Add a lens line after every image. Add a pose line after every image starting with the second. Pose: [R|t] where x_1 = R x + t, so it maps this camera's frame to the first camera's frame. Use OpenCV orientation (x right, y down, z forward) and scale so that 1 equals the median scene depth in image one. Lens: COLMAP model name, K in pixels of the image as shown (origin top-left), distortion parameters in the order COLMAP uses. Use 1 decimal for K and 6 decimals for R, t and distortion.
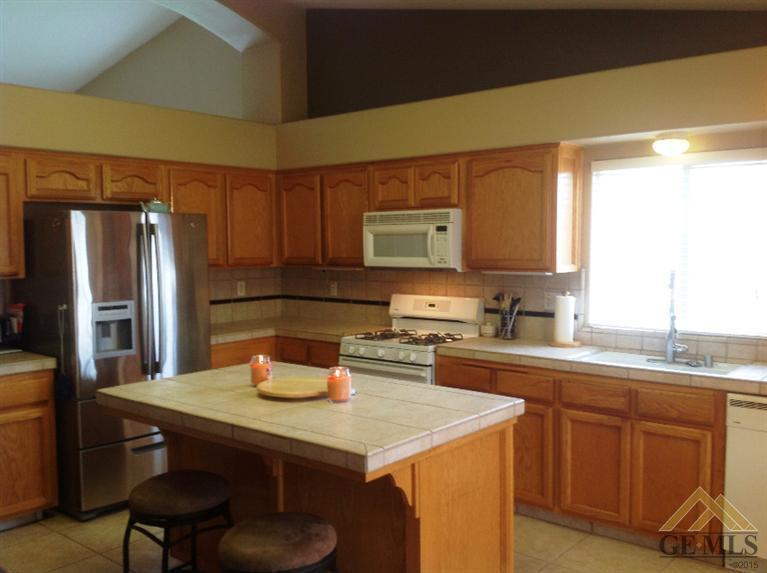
lens RADIAL K [[722.8, 0, 383.0], [0, 722.8, 288.3], [0, 0, 1]] dist [-0.028990, 0.000000]
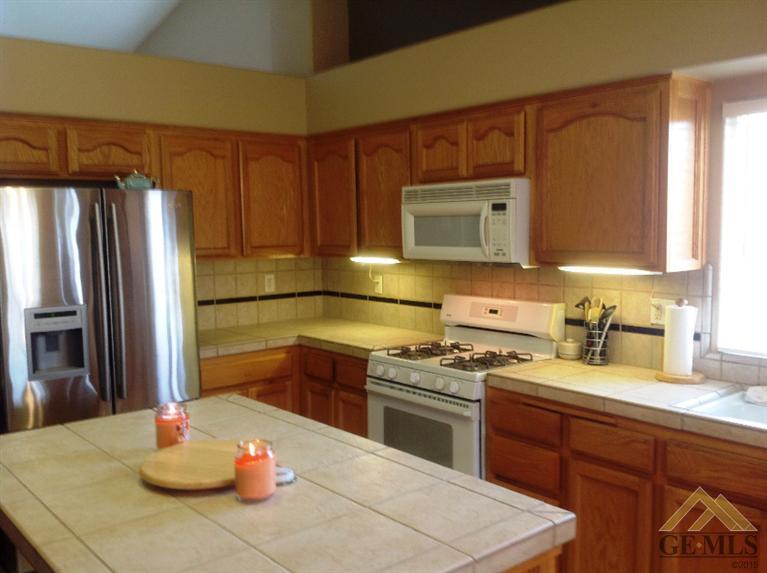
lens RADIAL K [[722.8, 0, 384.2], [0, 722.8, 285.6], [0, 0, 1]] dist [-0.028990, 0.000000]
pose [[0.984347, 0.009948, -0.175960, 0.094652], [-0.005770, 0.999690, 0.024240, -0.021854], [0.176146, -0.022845, 0.984099, 0.280741]]
